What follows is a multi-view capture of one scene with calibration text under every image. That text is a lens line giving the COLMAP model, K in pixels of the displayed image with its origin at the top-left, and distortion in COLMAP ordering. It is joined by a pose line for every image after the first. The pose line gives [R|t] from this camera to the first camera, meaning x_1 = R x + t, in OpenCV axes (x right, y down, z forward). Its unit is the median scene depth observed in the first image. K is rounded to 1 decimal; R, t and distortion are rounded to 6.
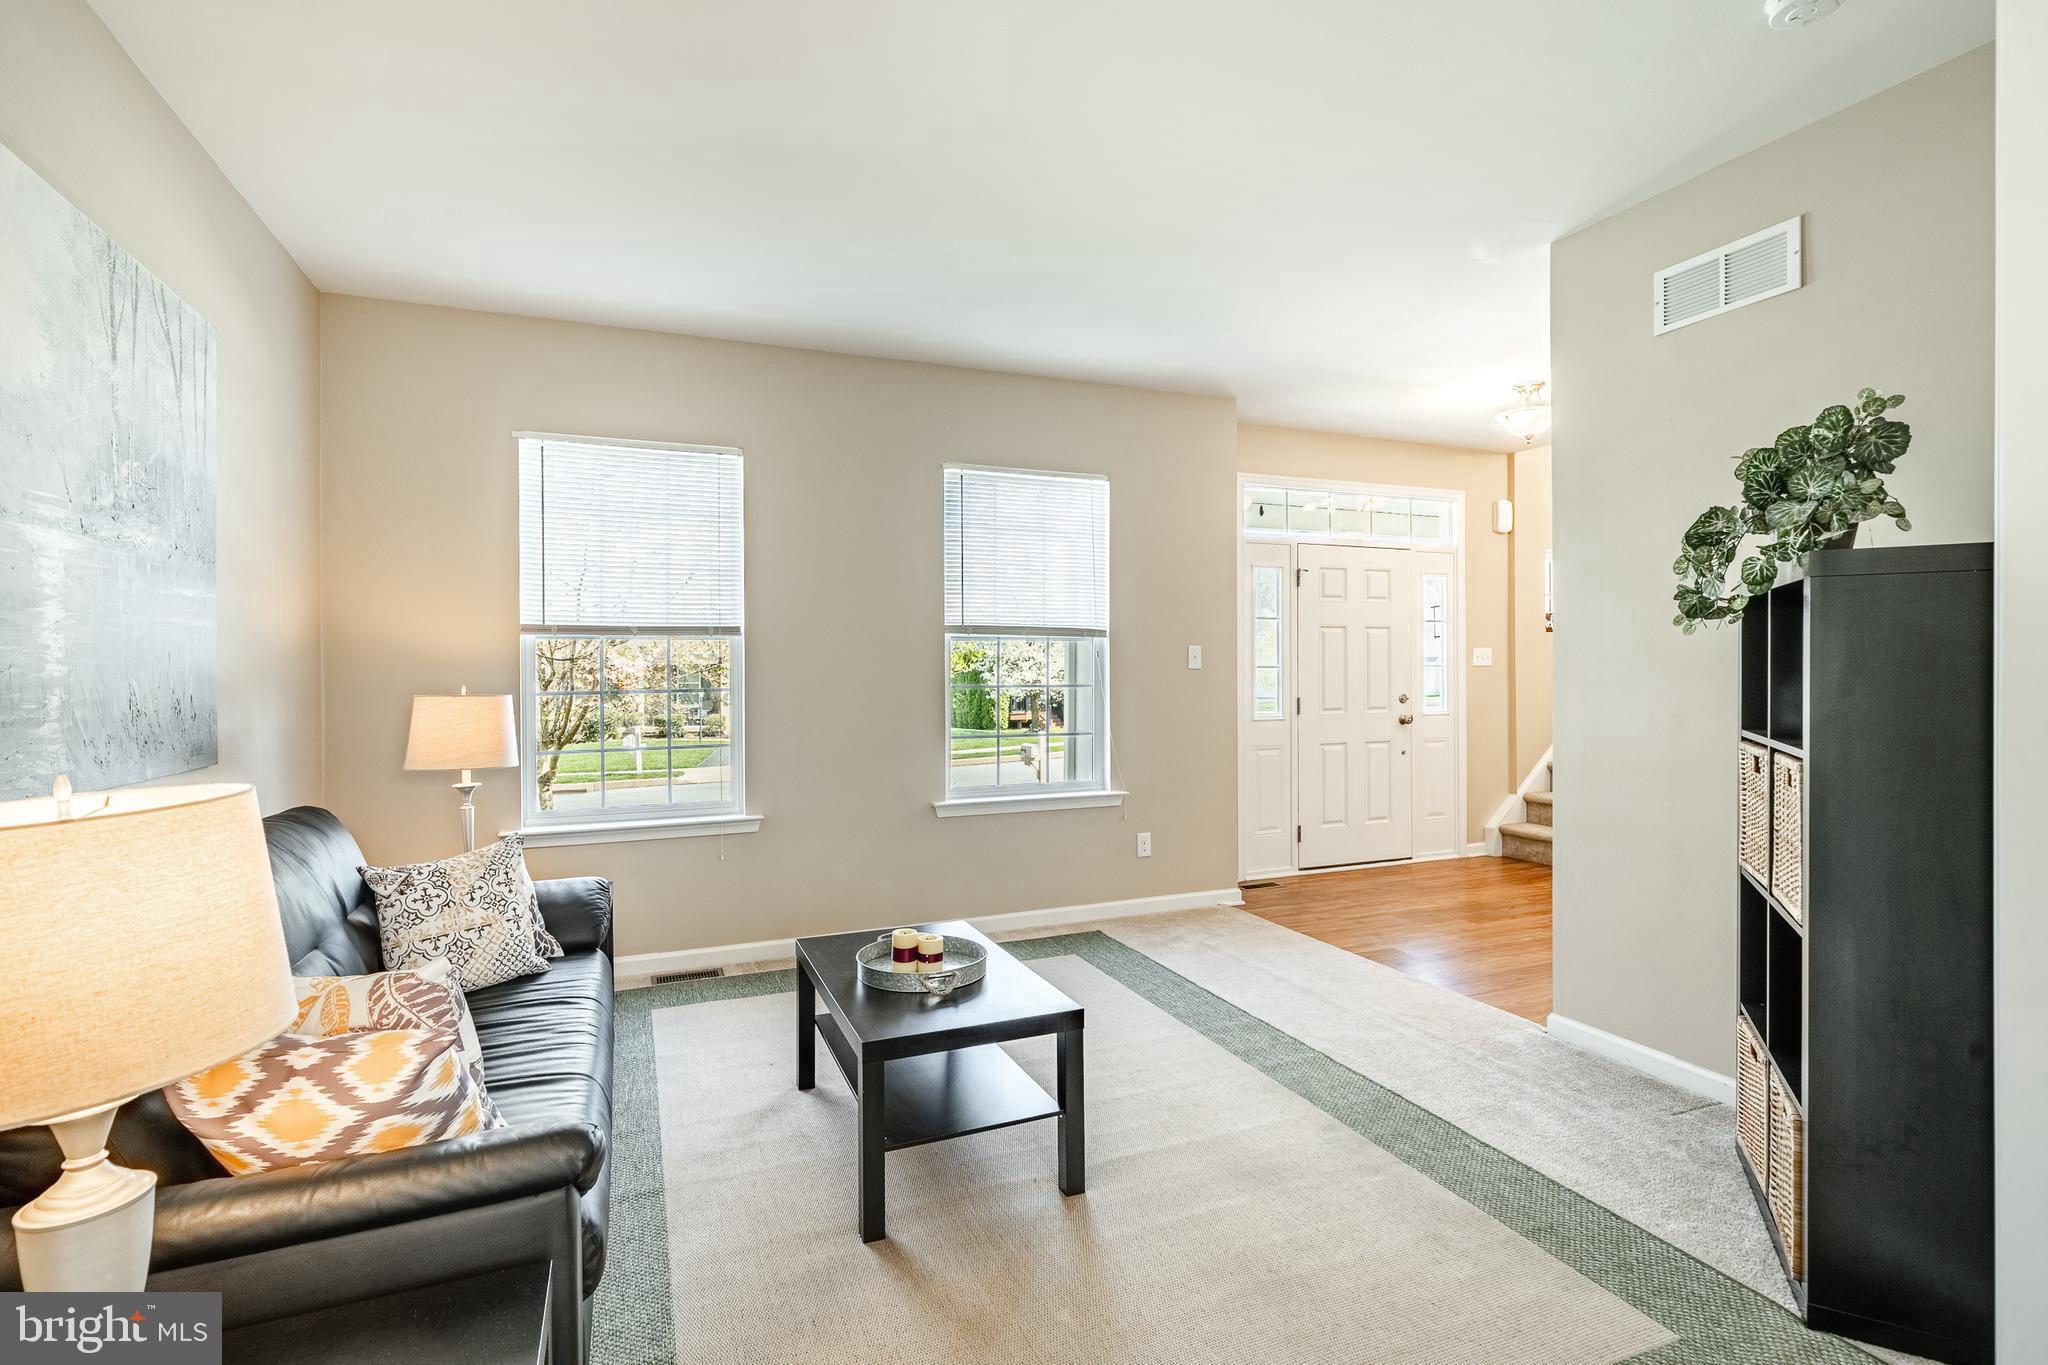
lens RADIAL K [[975.0, 0, 1026.0], [0, 975.0, 683.7], [0, 0, 1]] dist [-0.005421, -0.000996]
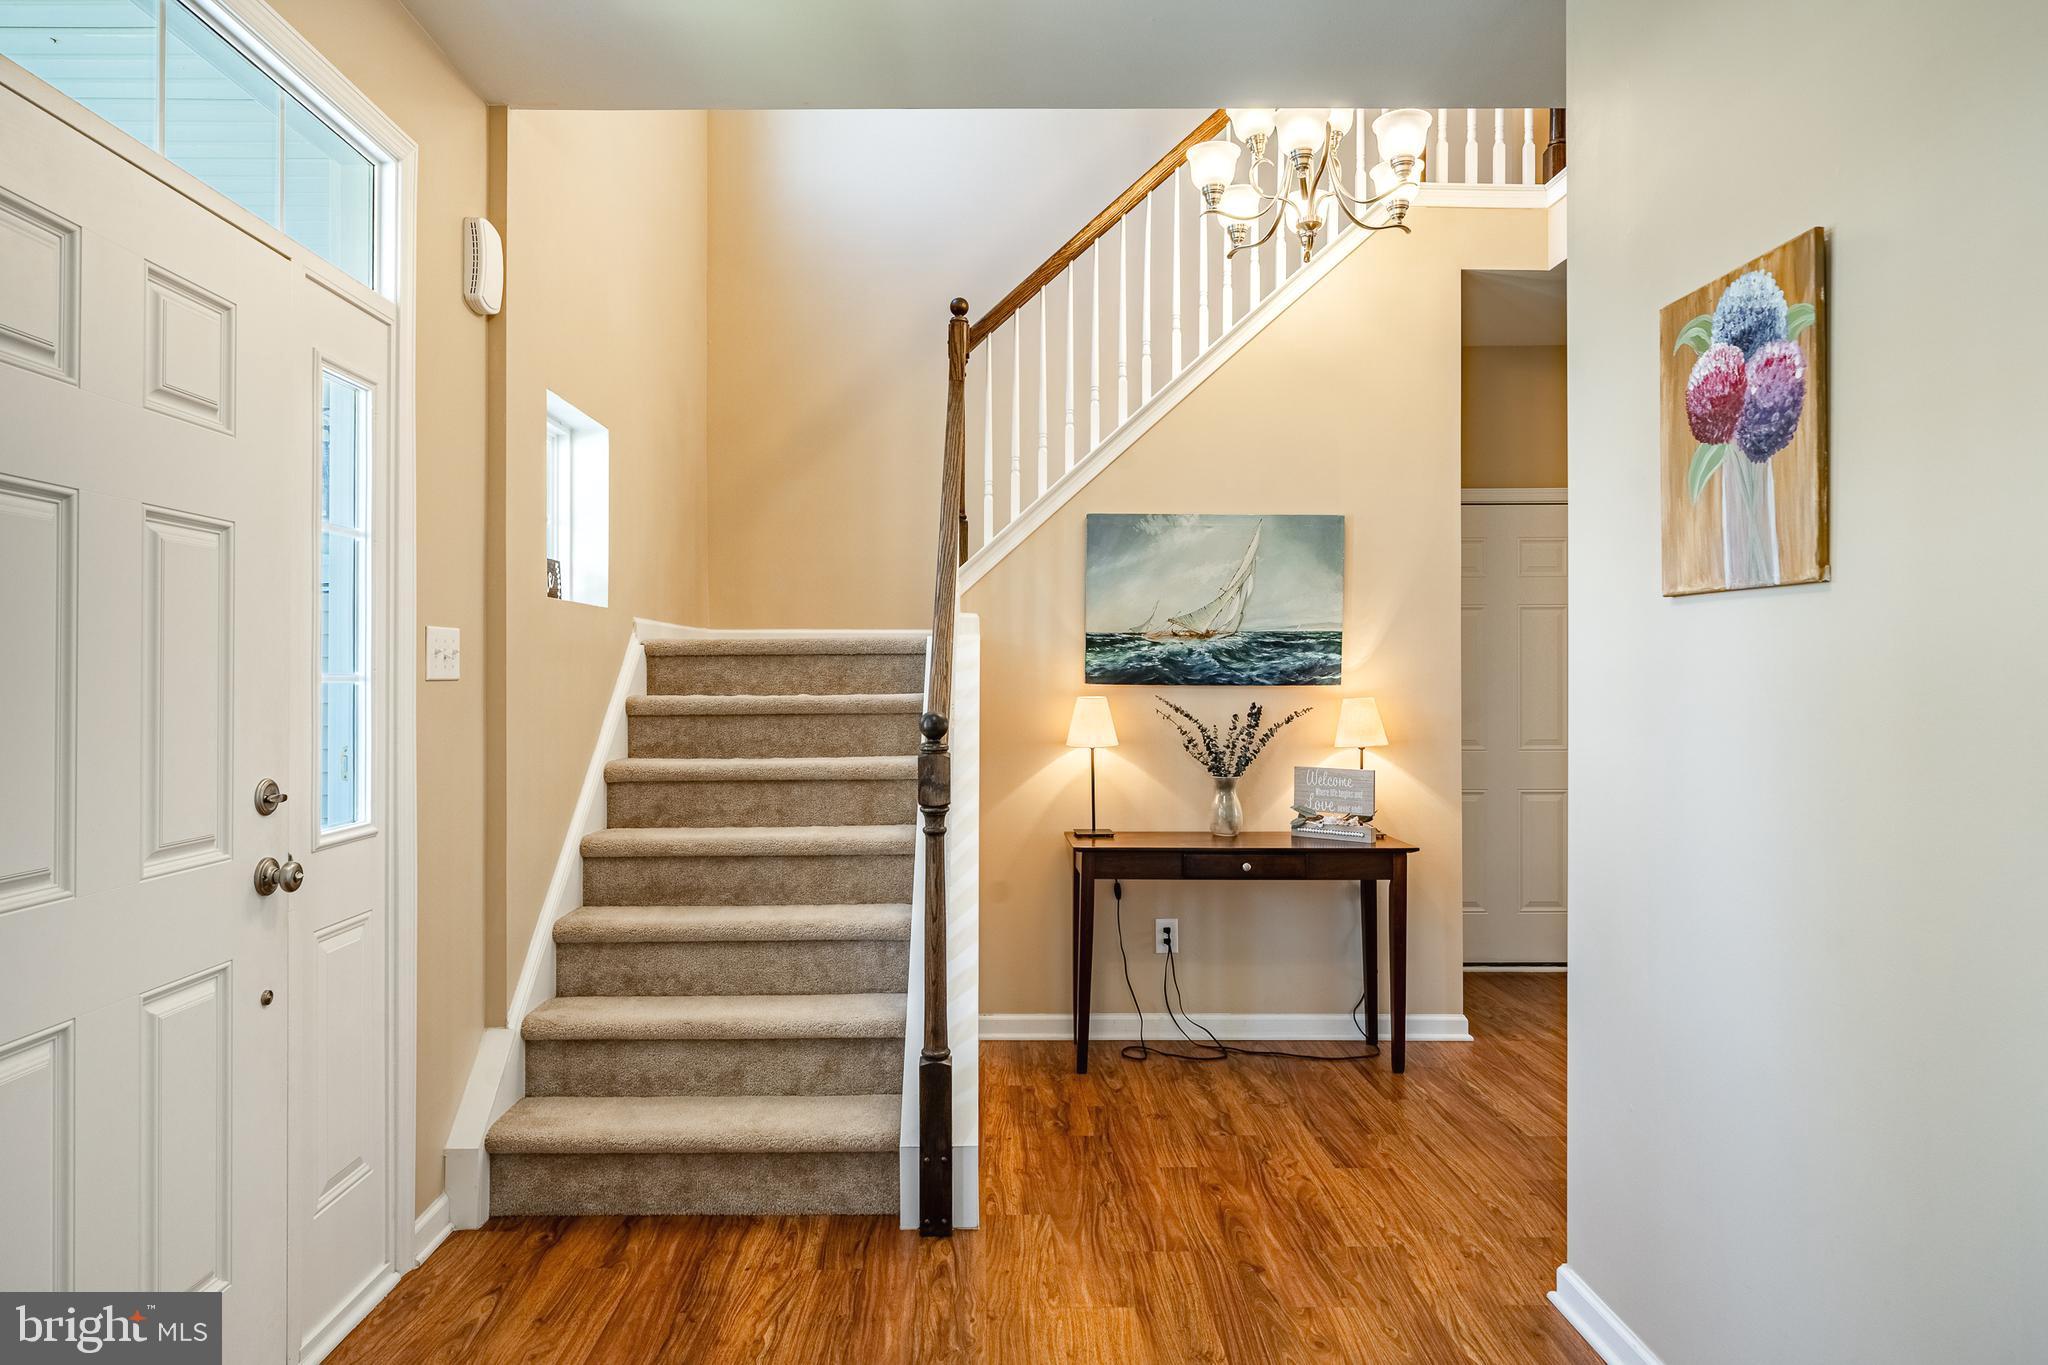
lens RADIAL K [[1231.6, 0, 967.8], [0, 1231.6, 684.8], [0, 0, 1]] dist [0.001966, 0.000309]
pose [[0.384335, 0.008801, 0.923152, 0.143145], [-0.000575, 0.999957, -0.009294, -0.012863], [-0.923193, 0.003041, 0.384324, 0.678889]]
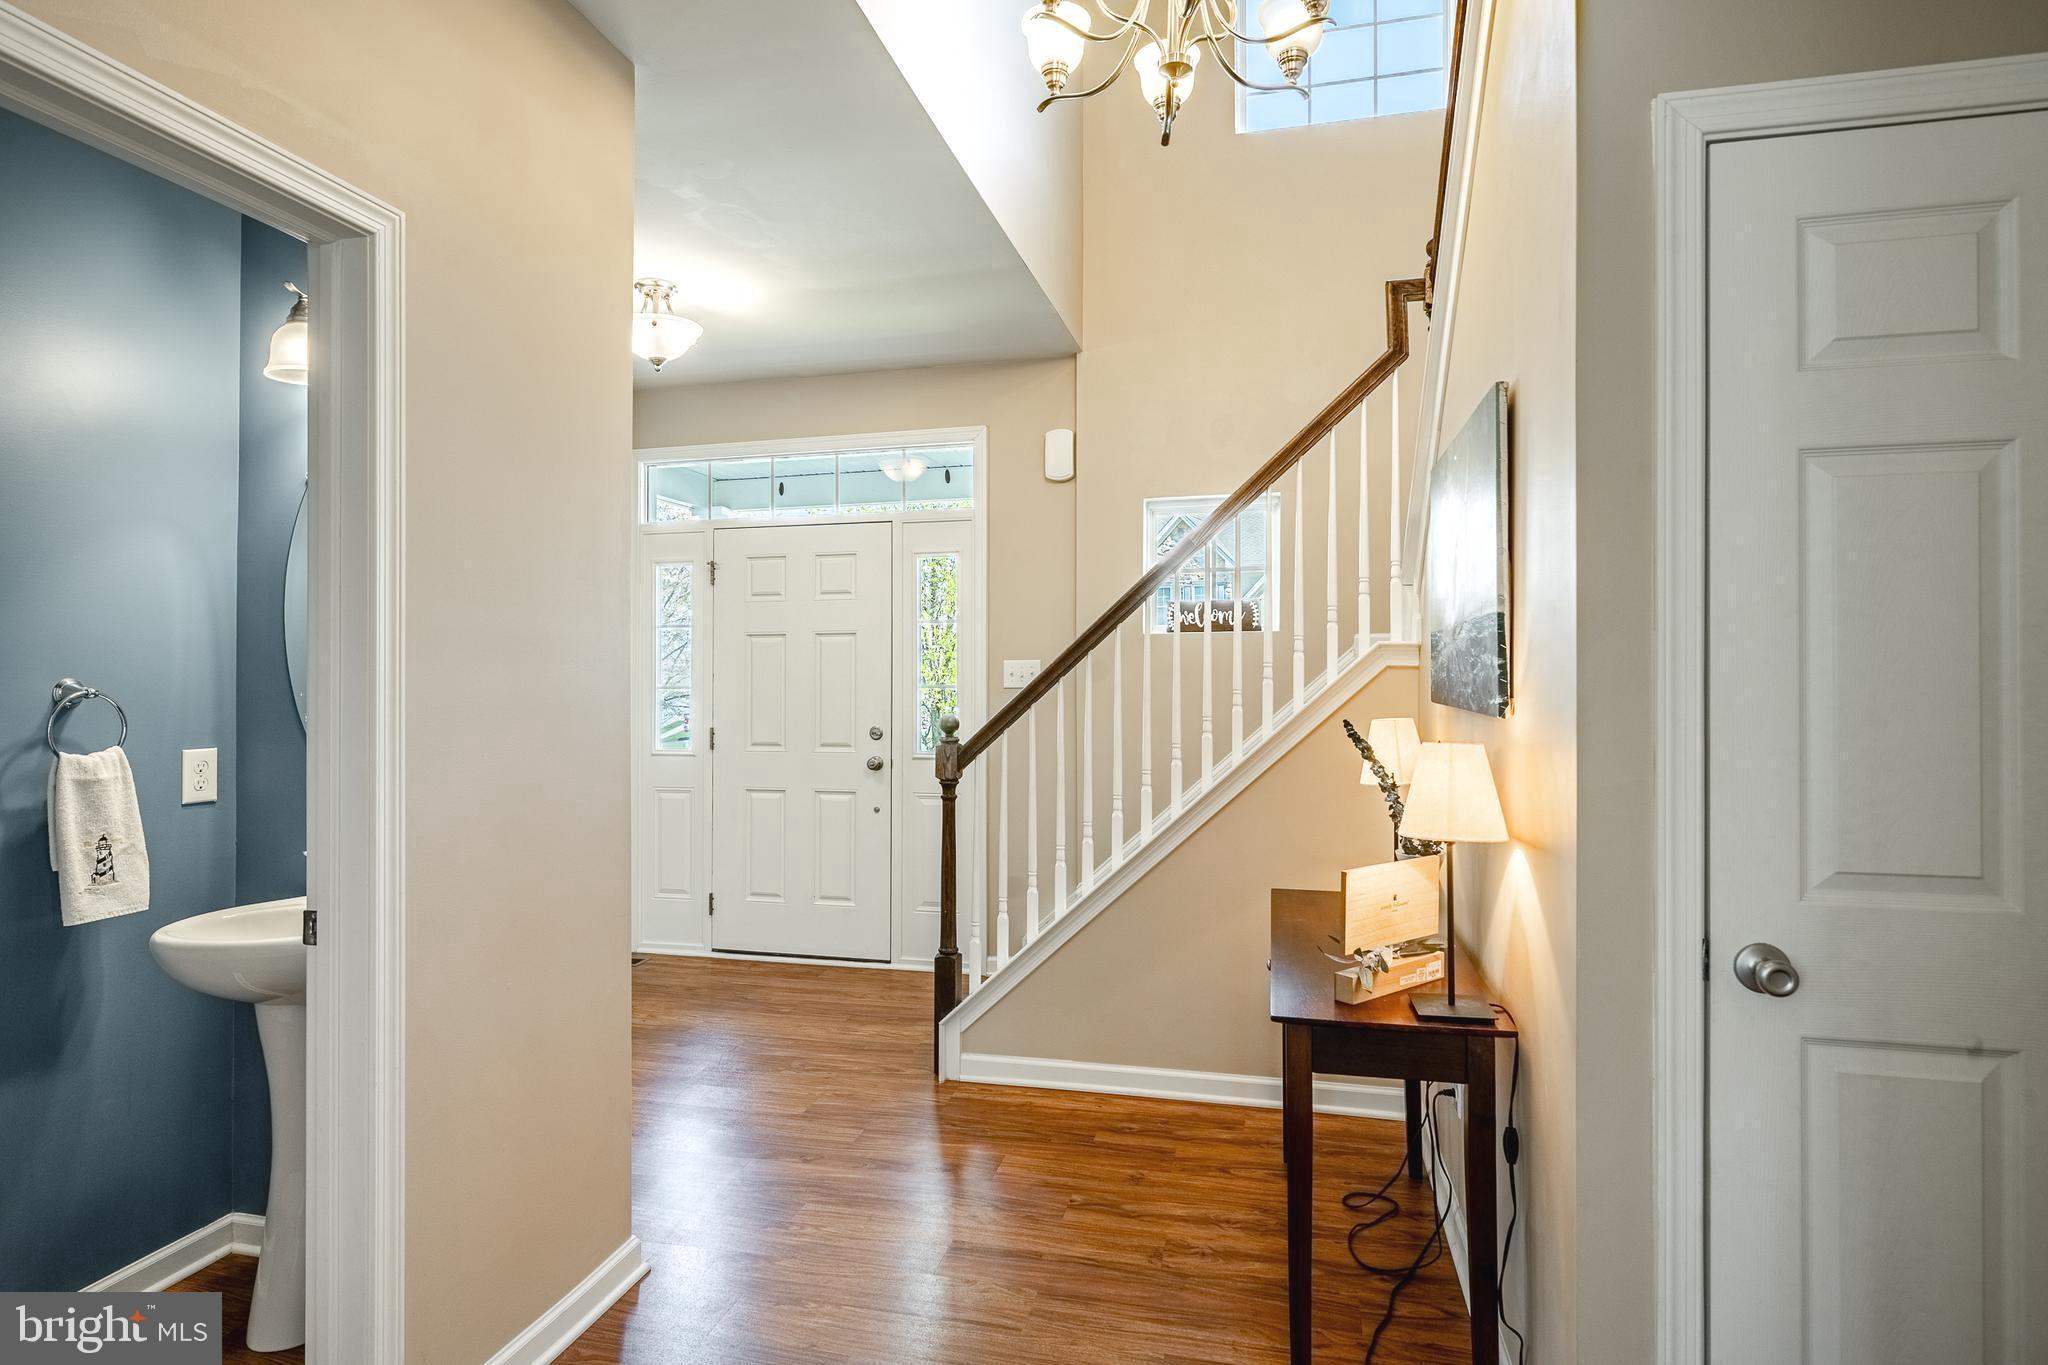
lens RADIAL K [[1062.8, 0, 1016.7], [0, 1062.8, 664.1], [0, 0, 1]] dist [-0.003465, -0.000116]
pose [[0.803069, -0.000080, -0.595885, 0.915033], [-0.005799, 0.999952, -0.007949, -0.029328], [0.595857, 0.009840, 0.803030, 0.433250]]
